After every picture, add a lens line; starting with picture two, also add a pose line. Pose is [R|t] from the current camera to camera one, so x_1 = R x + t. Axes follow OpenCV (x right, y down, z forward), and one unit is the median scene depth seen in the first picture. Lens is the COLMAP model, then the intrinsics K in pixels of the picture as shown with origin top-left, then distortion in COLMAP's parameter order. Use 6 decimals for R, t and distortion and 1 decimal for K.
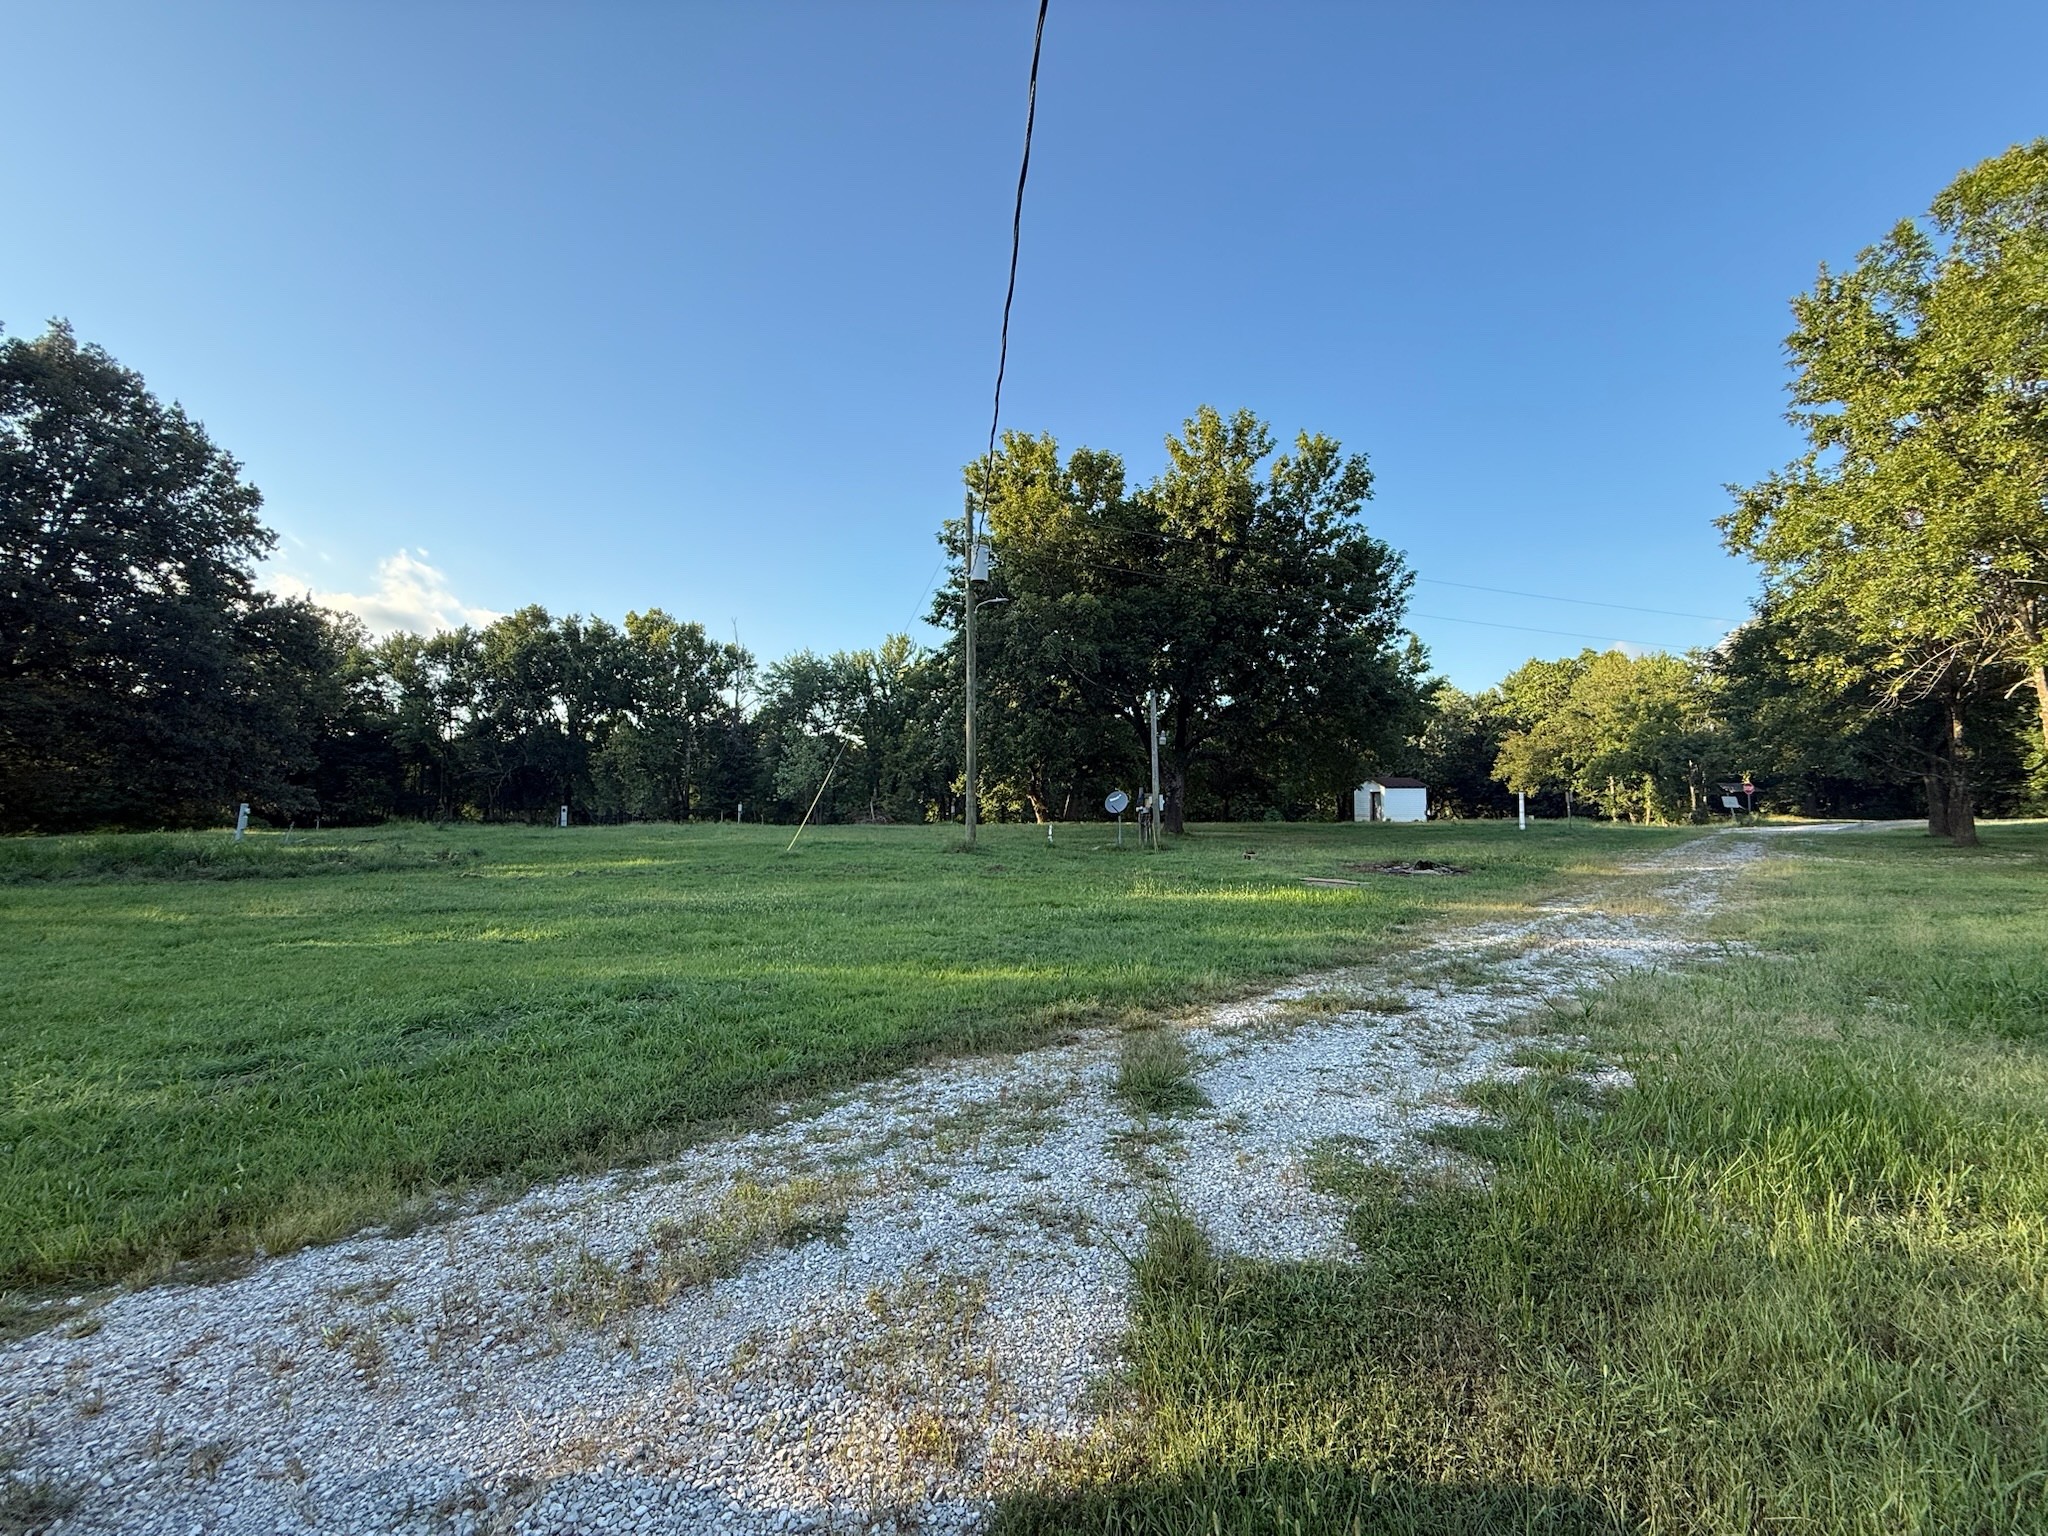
lens RADIAL K [[812.4, 0, 1016.4], [0, 812.4, 772.4], [0, 0, 1]] dist [-0.000900, -0.000218]
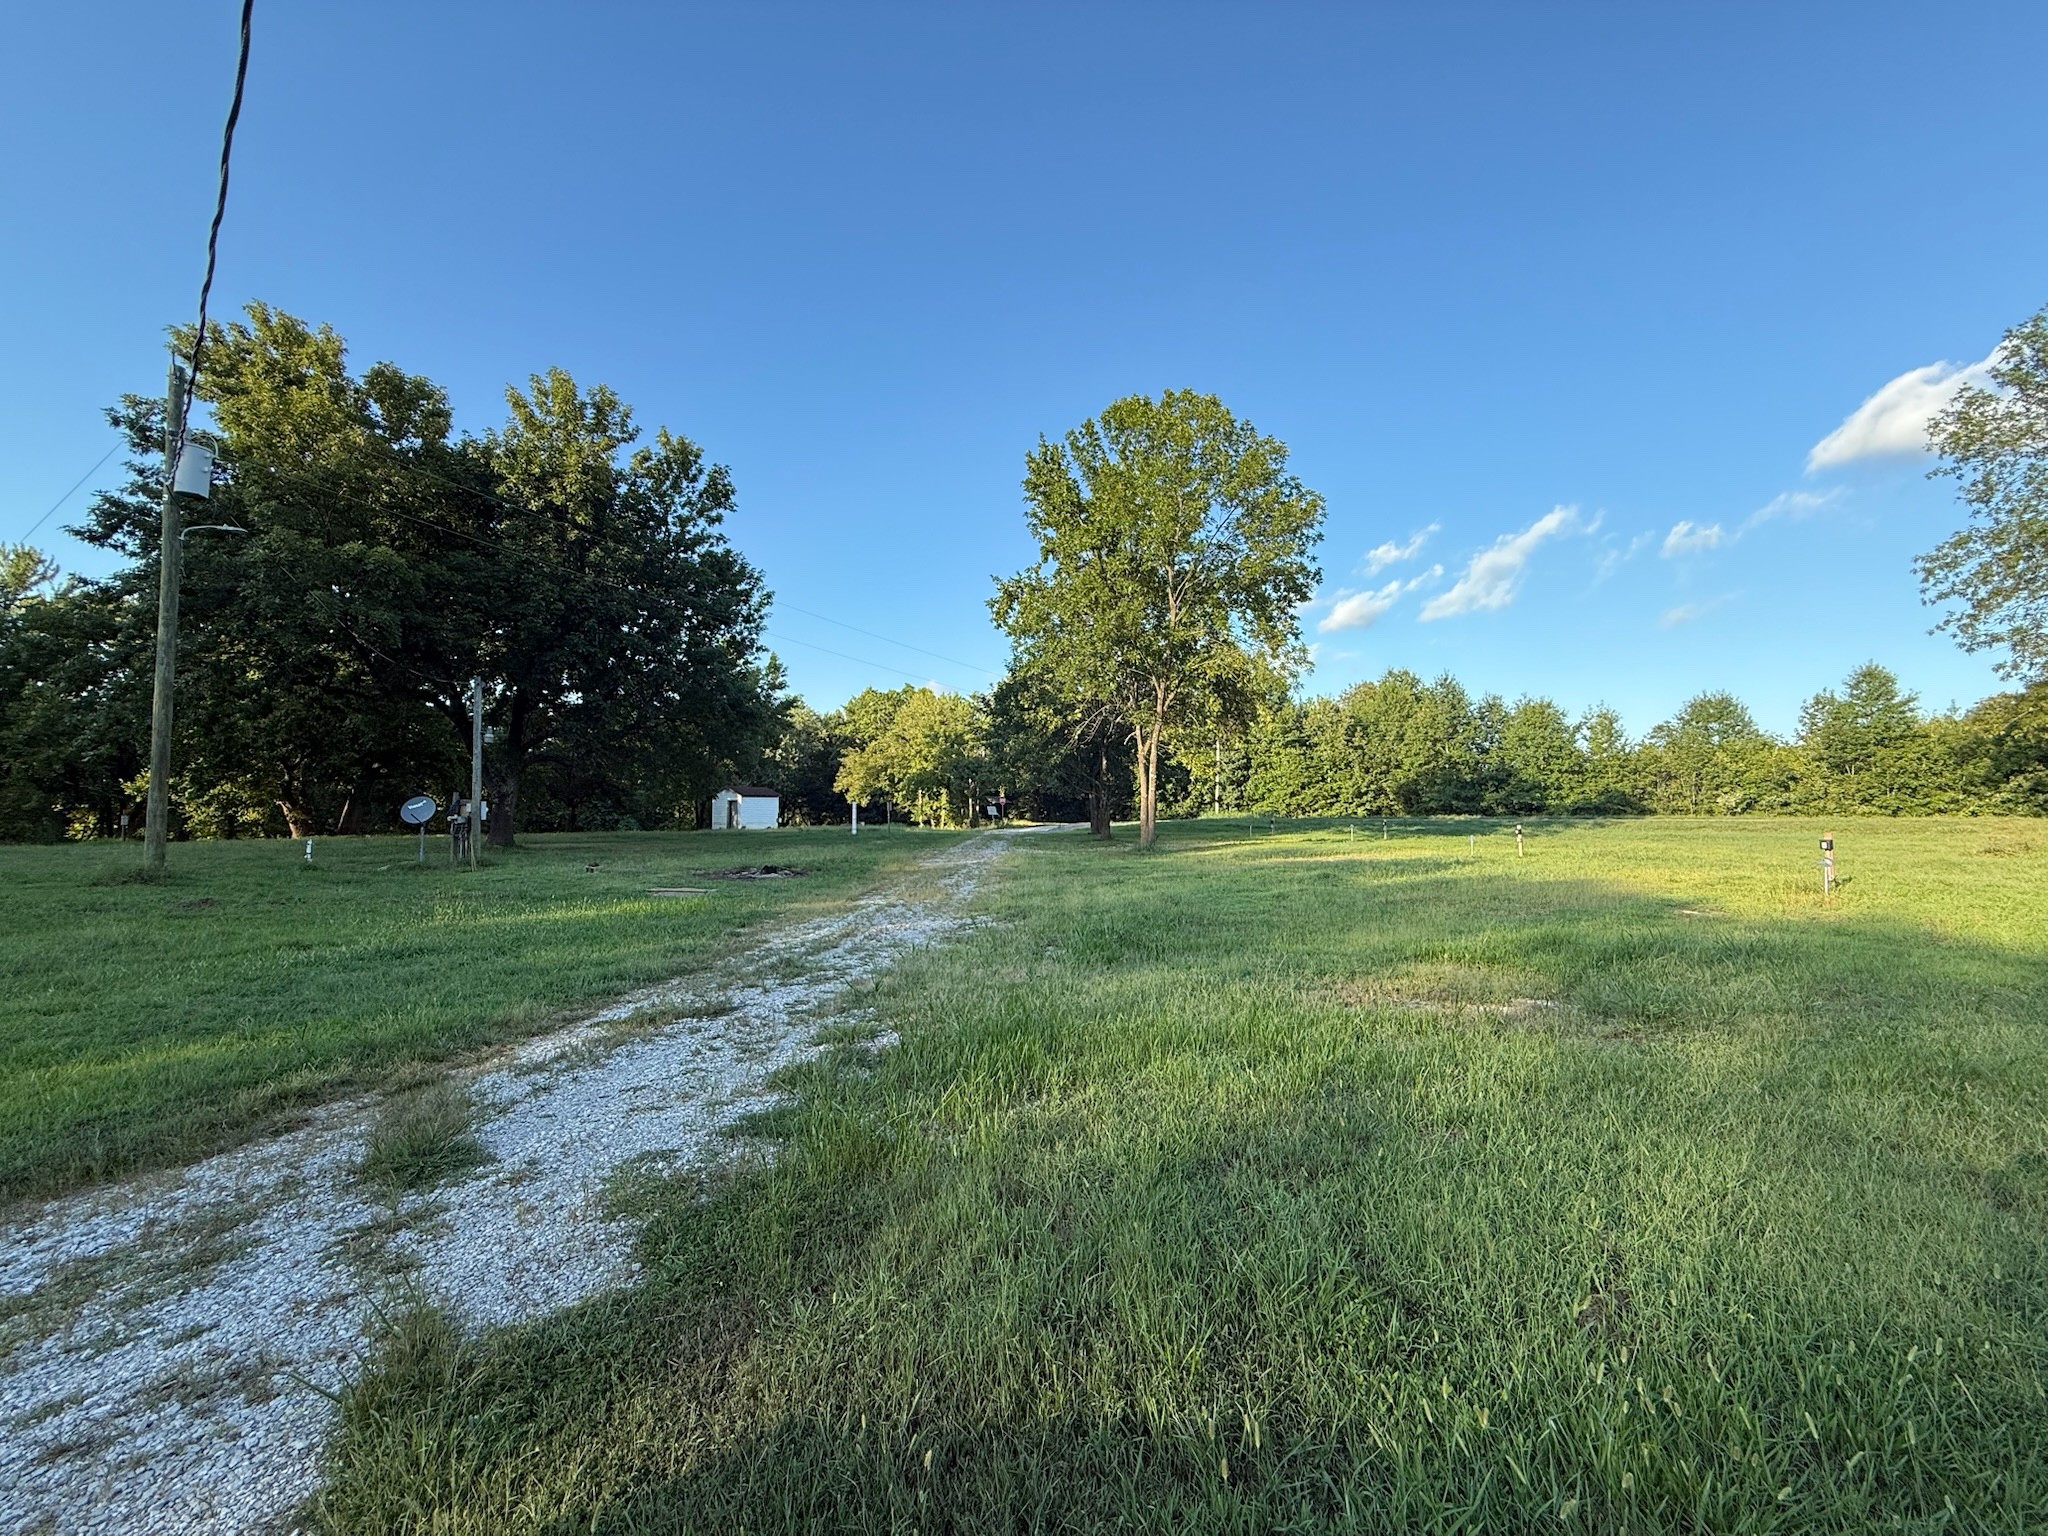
lens RADIAL K [[812.4, 0, 1019.4], [0, 812.4, 770.1], [0, 0, 1]] dist [-0.000900, -0.000218]
pose [[0.730383, 0.035060, 0.682137, 0.008094], [-0.026285, 0.999385, -0.023221, -0.000207], [-0.682532, -0.000970, 0.730855, -0.003128]]
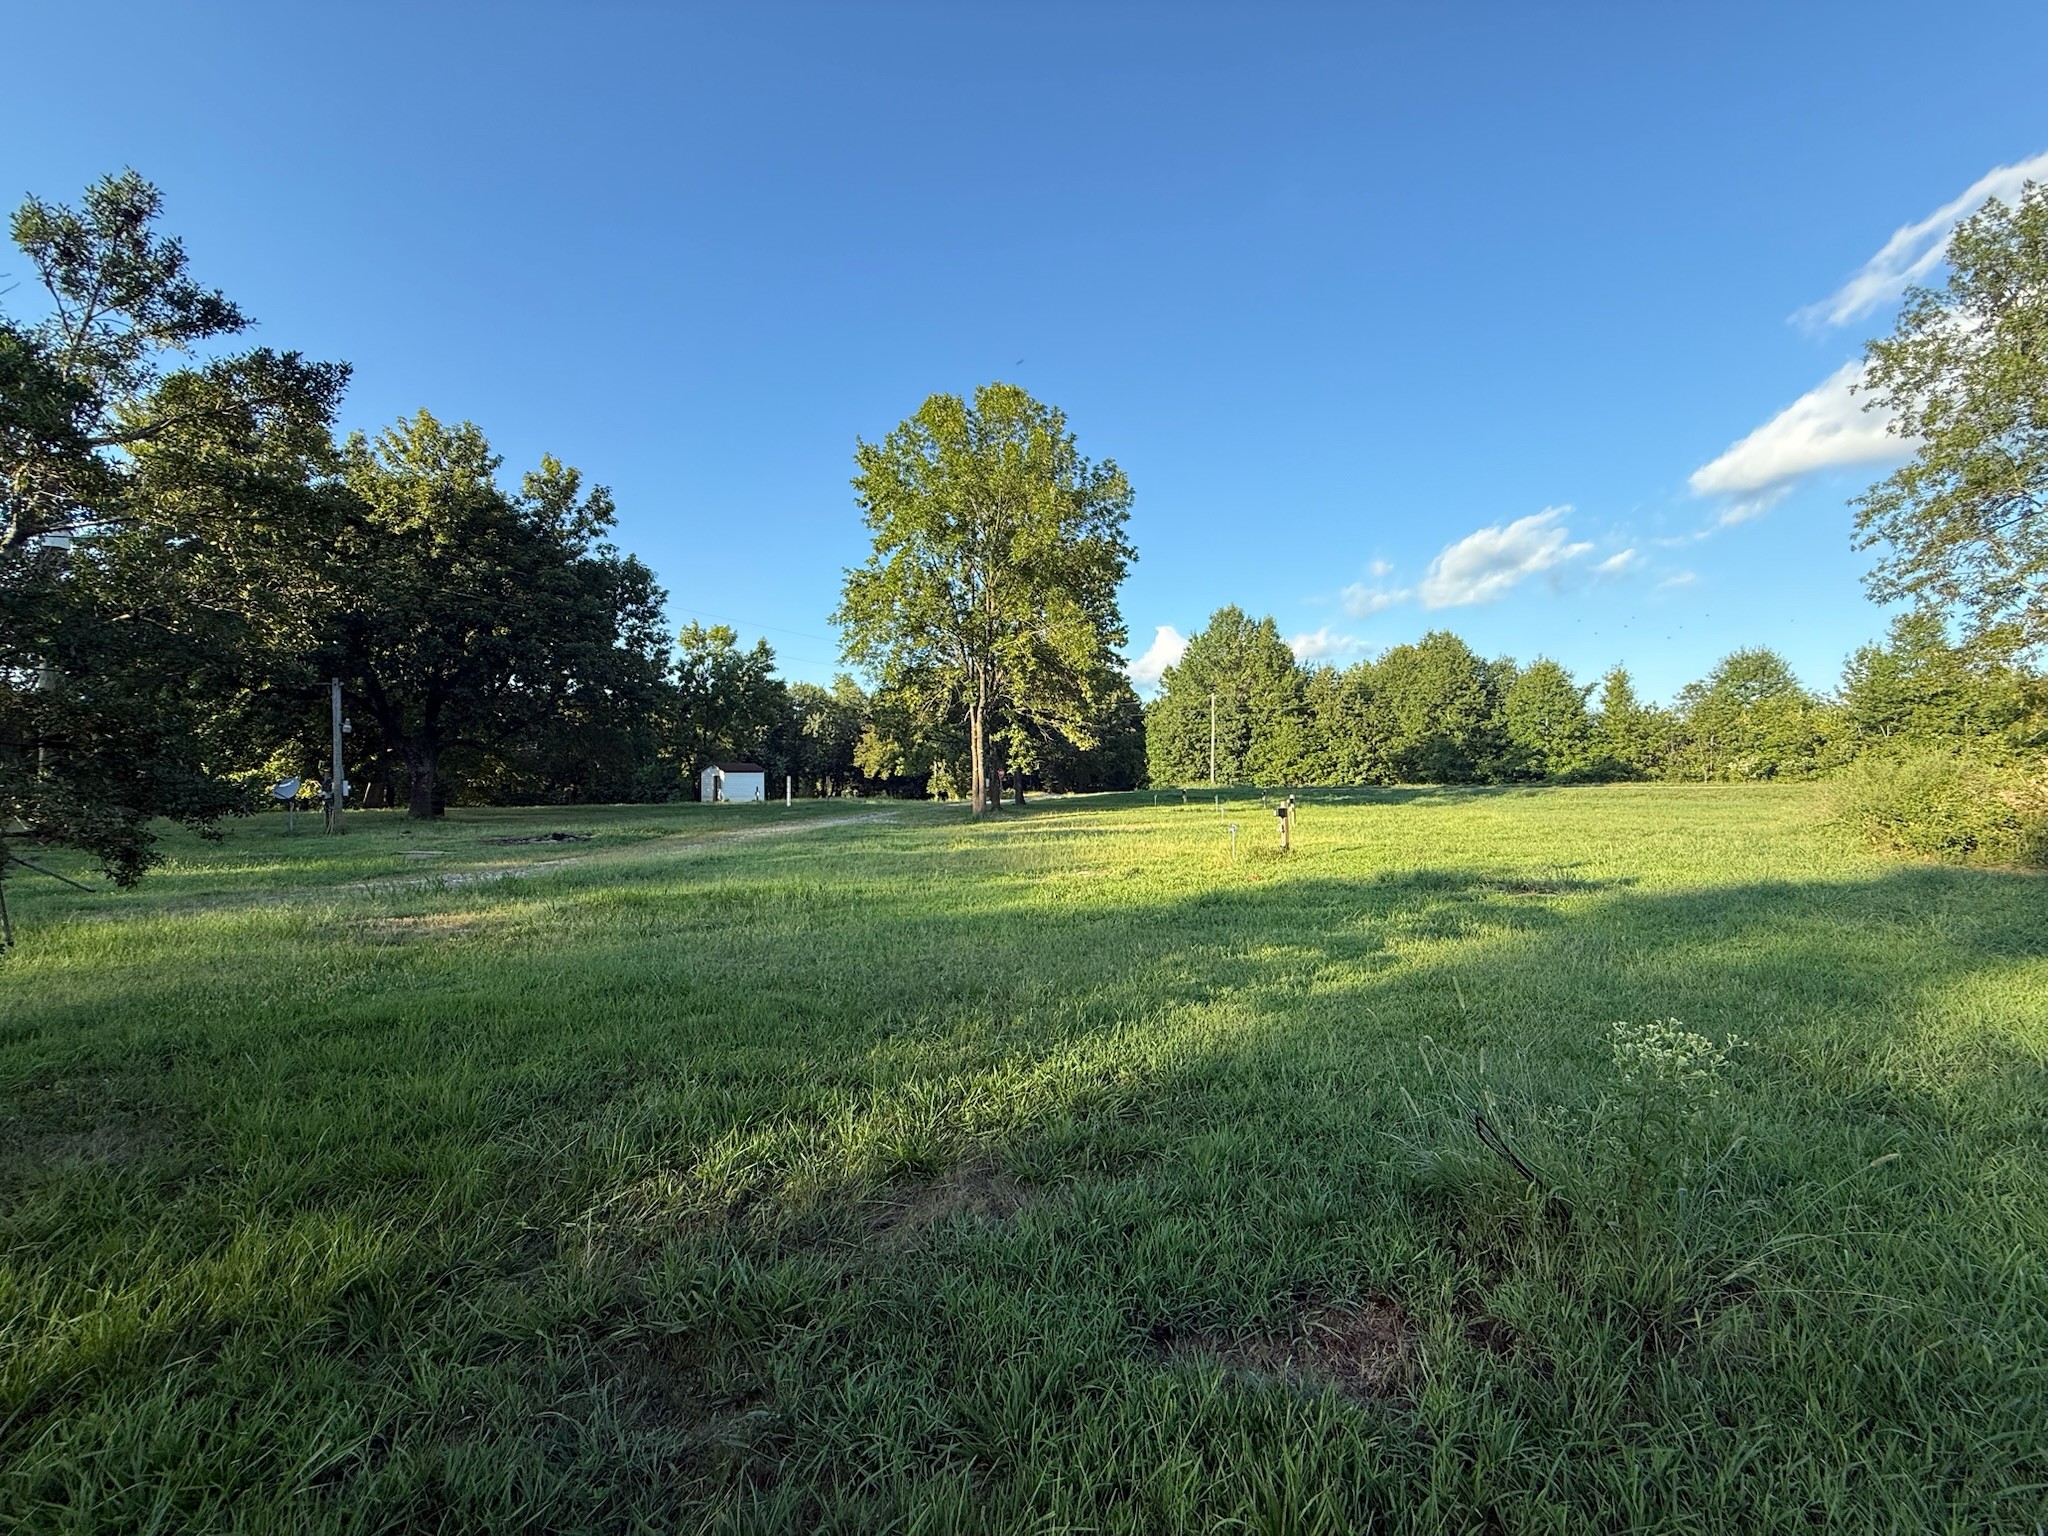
lens RADIAL K [[812.4, 0, 1023.4], [0, 812.4, 750.0], [0, 0, 1]] dist [-0.000900, -0.000218]
pose [[0.817052, 0.017426, 0.576300, 0.352733], [-0.014200, 0.999848, -0.010101, -0.016098], [-0.576389, 0.000069, 0.817176, -0.410100]]
